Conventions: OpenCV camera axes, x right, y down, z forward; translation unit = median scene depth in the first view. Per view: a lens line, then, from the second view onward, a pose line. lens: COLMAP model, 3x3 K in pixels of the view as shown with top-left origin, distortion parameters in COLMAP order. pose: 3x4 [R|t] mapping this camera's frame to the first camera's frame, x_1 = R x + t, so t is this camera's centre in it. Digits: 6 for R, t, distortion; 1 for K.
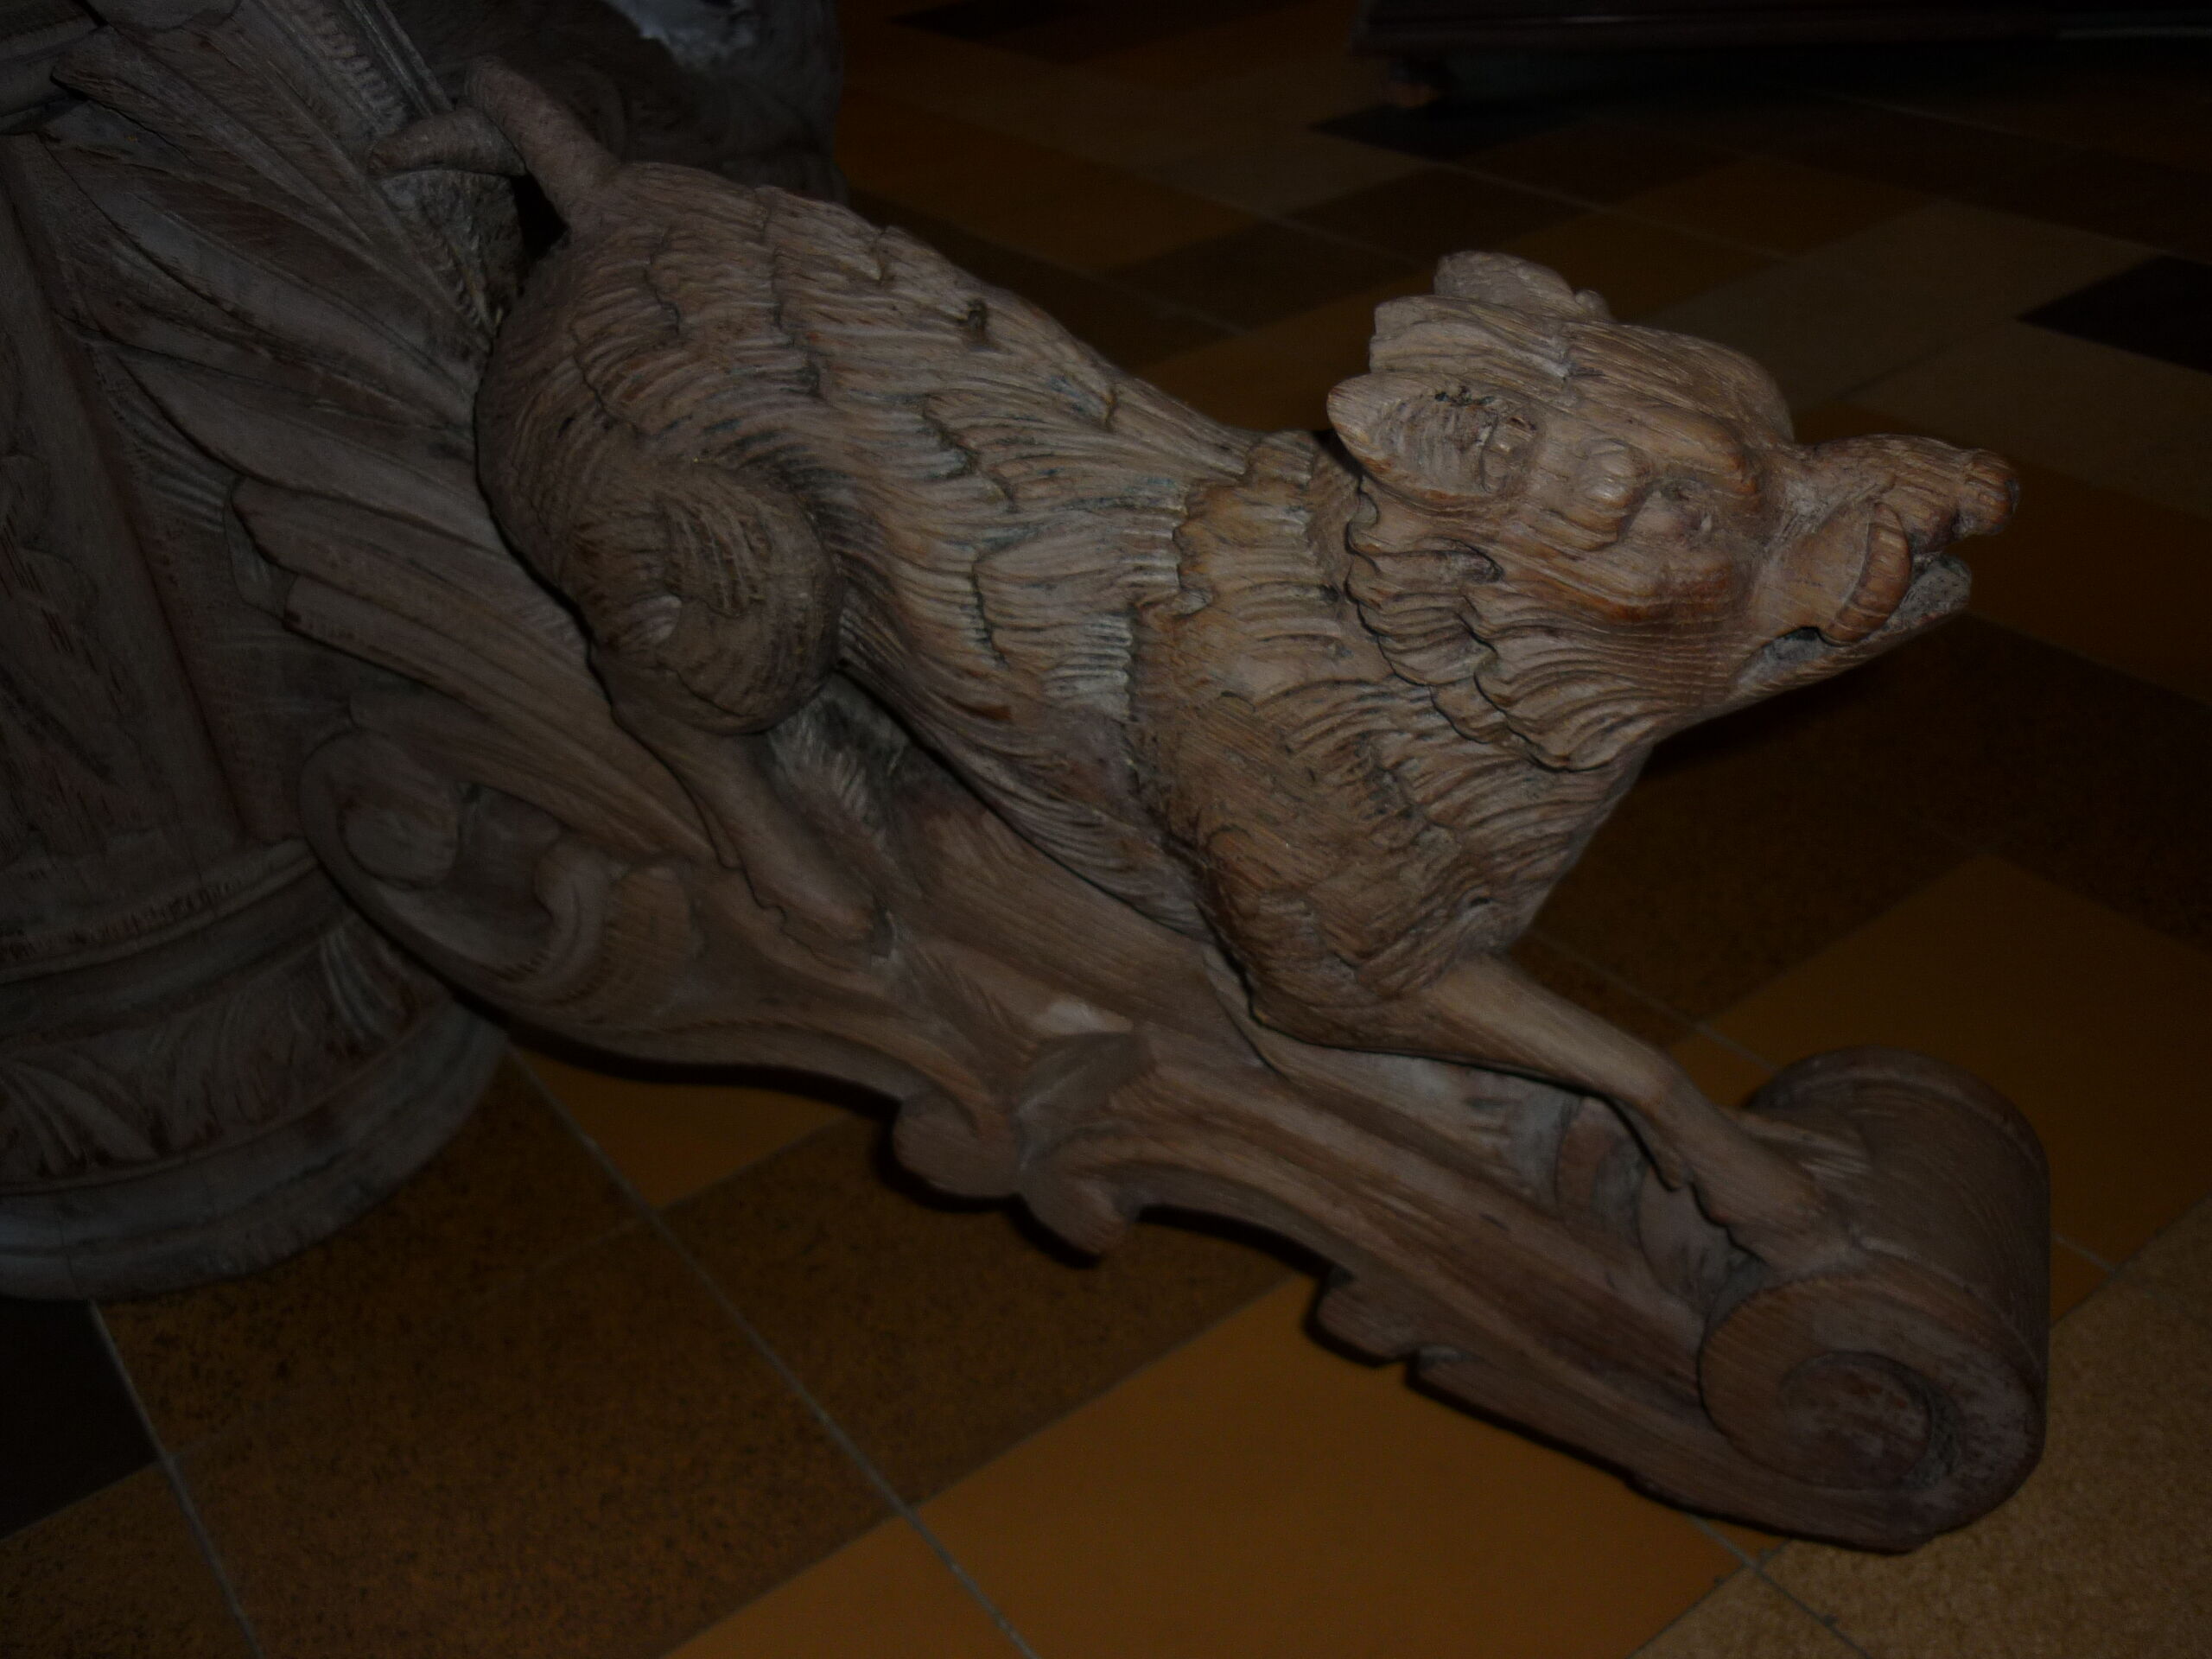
lens RADIAL K [[2190.4, 0, 1106.0], [0, 2190.4, 829.5], [0, 0, 1]] dist [-0.089763, 0.150928]
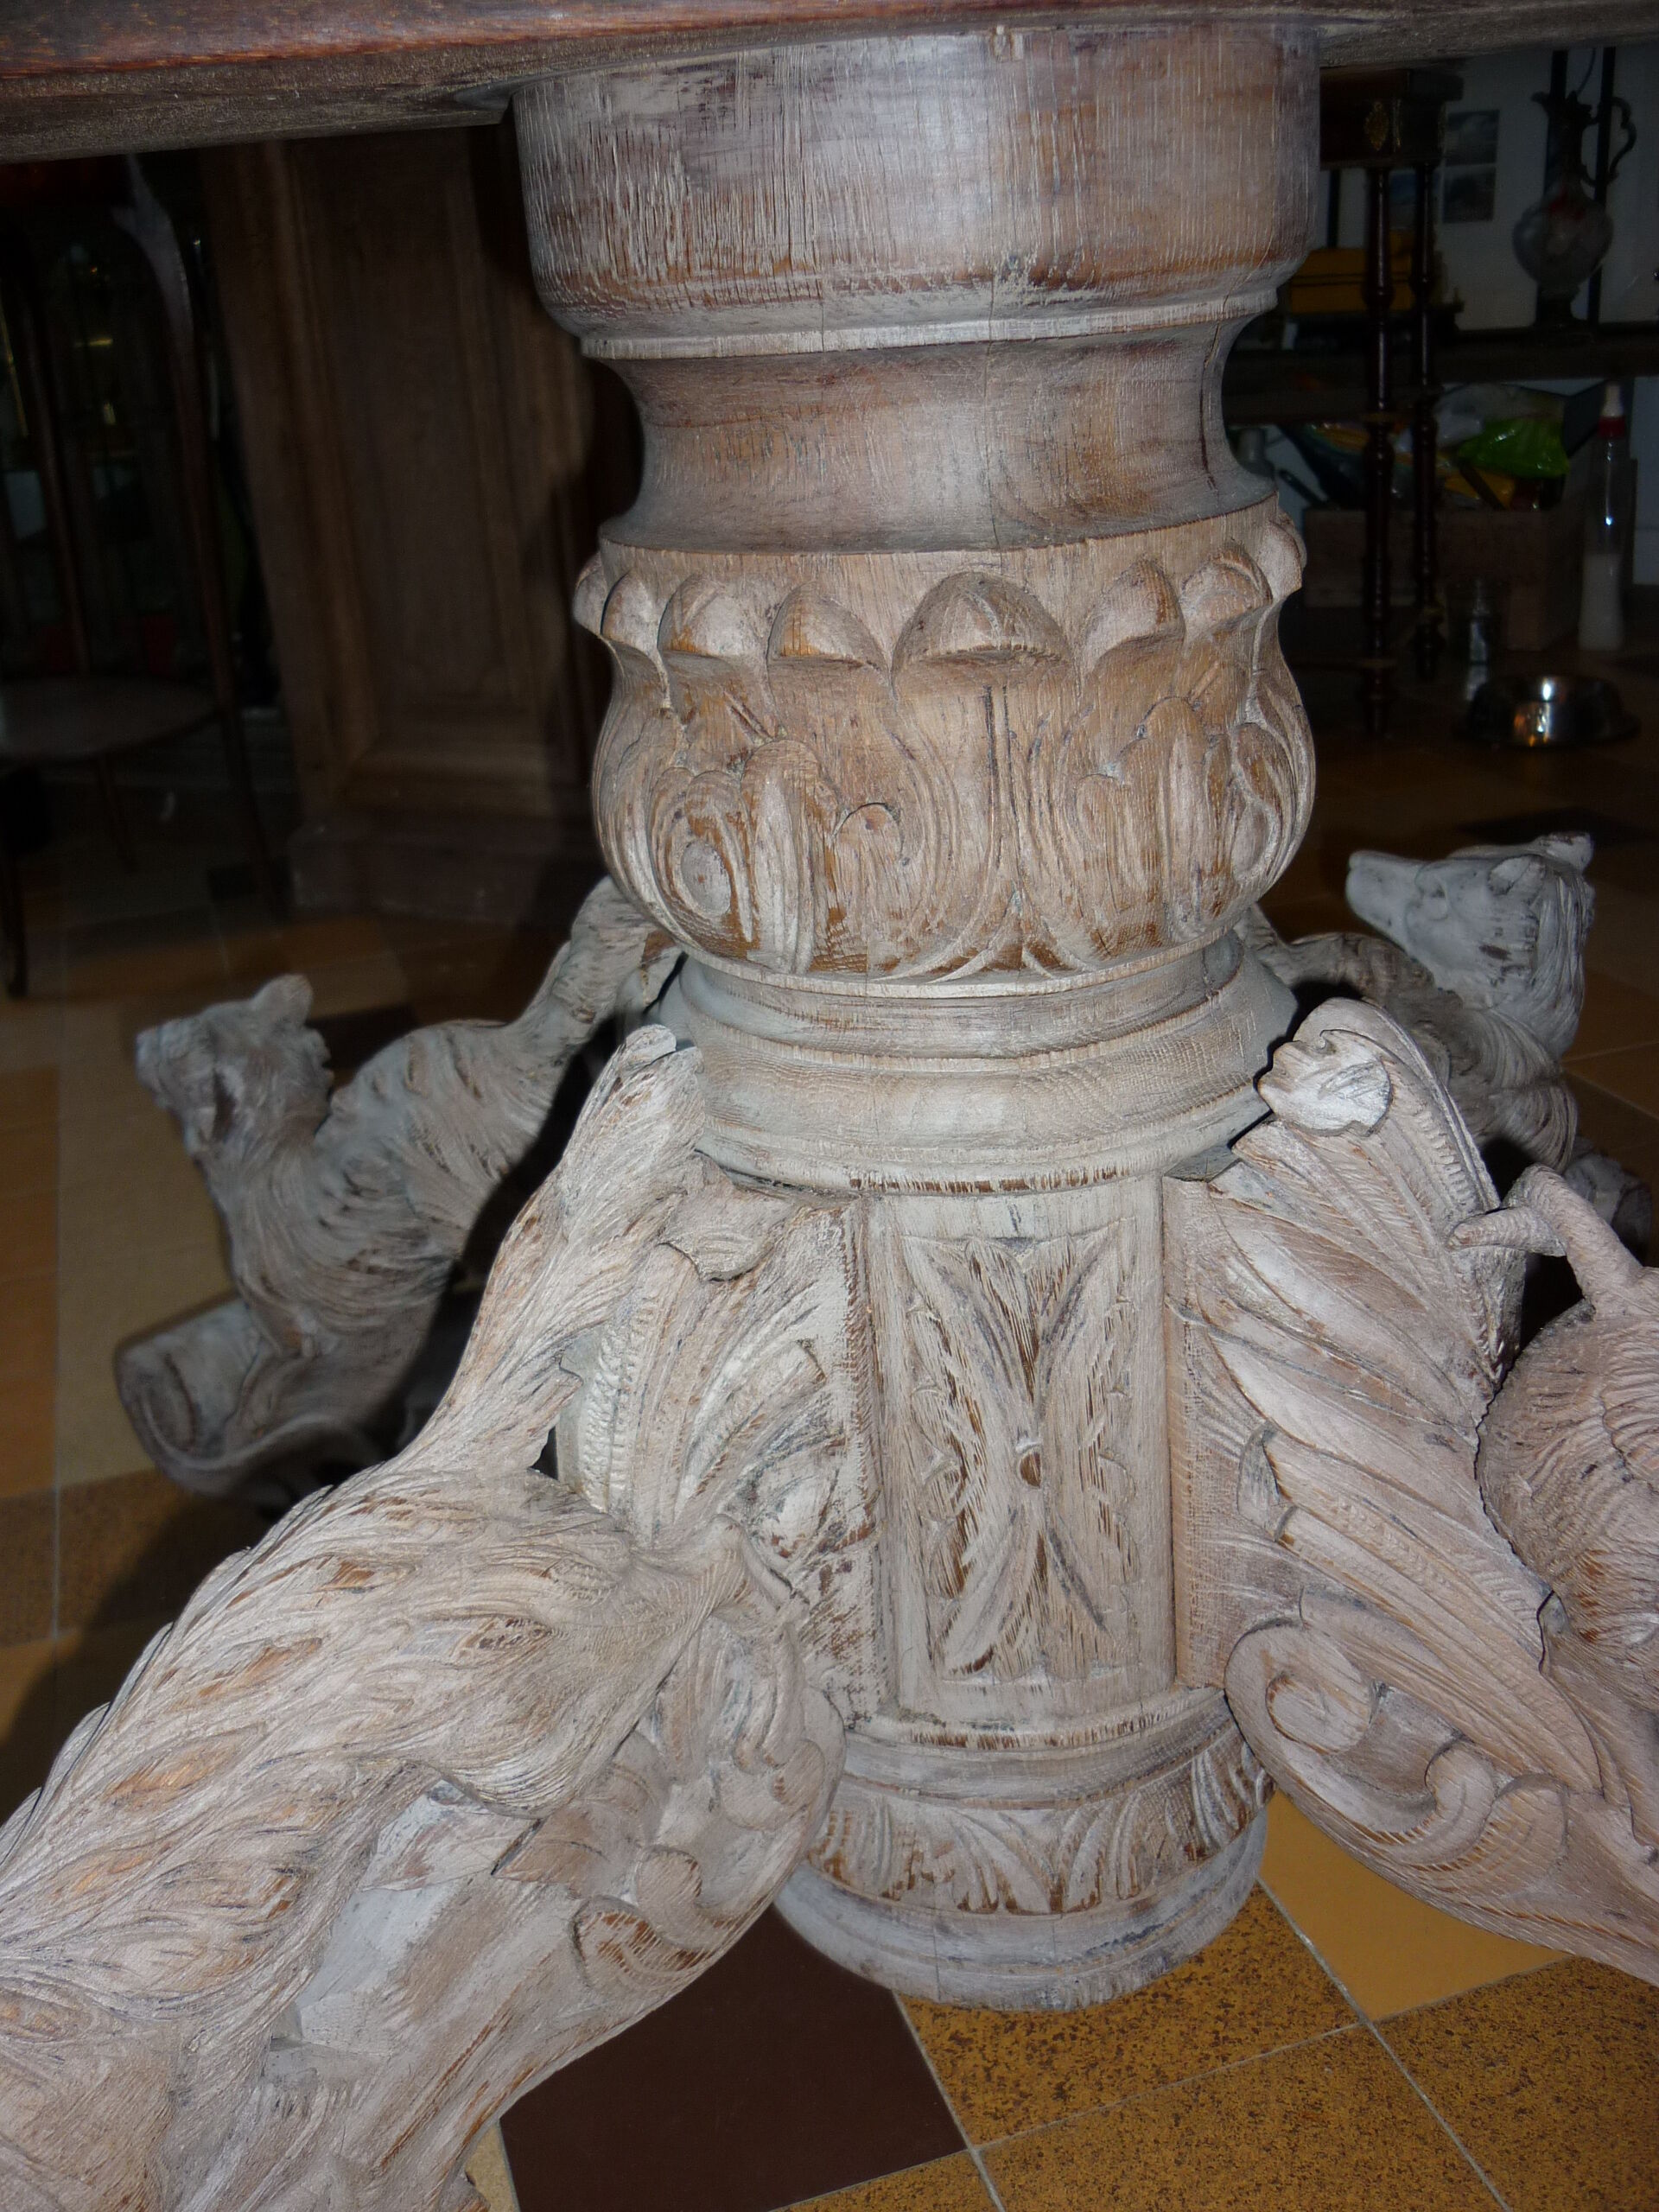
lens RADIAL K [[2190.4, 0, 833.8], [0, 2190.4, 1130.4], [0, 0, 1]] dist [-0.089763, 0.150928]
pose [[0.949056, 0.130835, -0.286662, -0.290613], [-0.174514, 0.975706, -0.132447, -0.116607], [0.262369, 0.175726, 0.948832, -0.345912]]
